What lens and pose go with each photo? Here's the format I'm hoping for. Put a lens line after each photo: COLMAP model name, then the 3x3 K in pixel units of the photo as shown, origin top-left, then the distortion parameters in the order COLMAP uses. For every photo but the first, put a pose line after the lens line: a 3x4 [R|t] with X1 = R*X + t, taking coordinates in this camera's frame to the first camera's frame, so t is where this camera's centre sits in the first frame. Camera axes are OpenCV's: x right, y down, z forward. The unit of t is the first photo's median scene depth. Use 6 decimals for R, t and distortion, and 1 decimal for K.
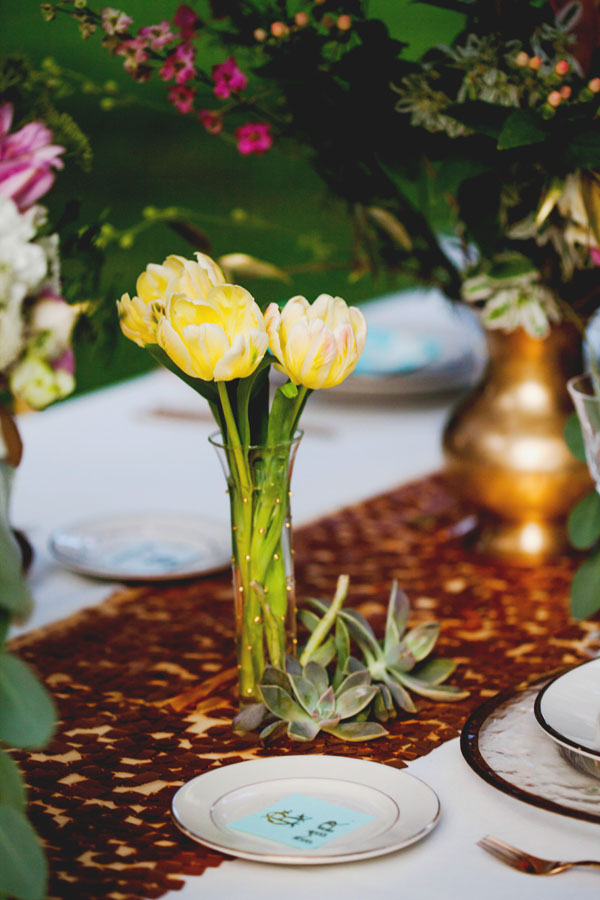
lens RADIAL K [[2483.1, 0, 300.0], [0, 2483.1, 450.0], [0, 0, 1]] dist [-0.023607, -0.550085]
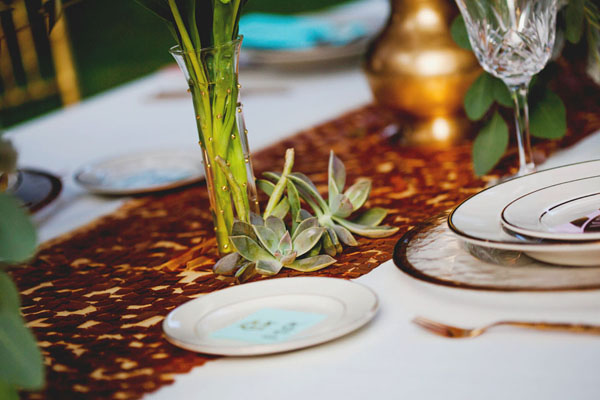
lens RADIAL K [[1655.4, 0, 300.0], [0, 1655.4, 200.0], [0, 0, 1]] dist [-0.023607, -0.550085]
pose [[0.993060, -0.117388, -0.007221, 0.026281], [0.117307, 0.993036, -0.010865, 0.087797], [0.008446, 0.009942, 0.999915, 0.157644]]
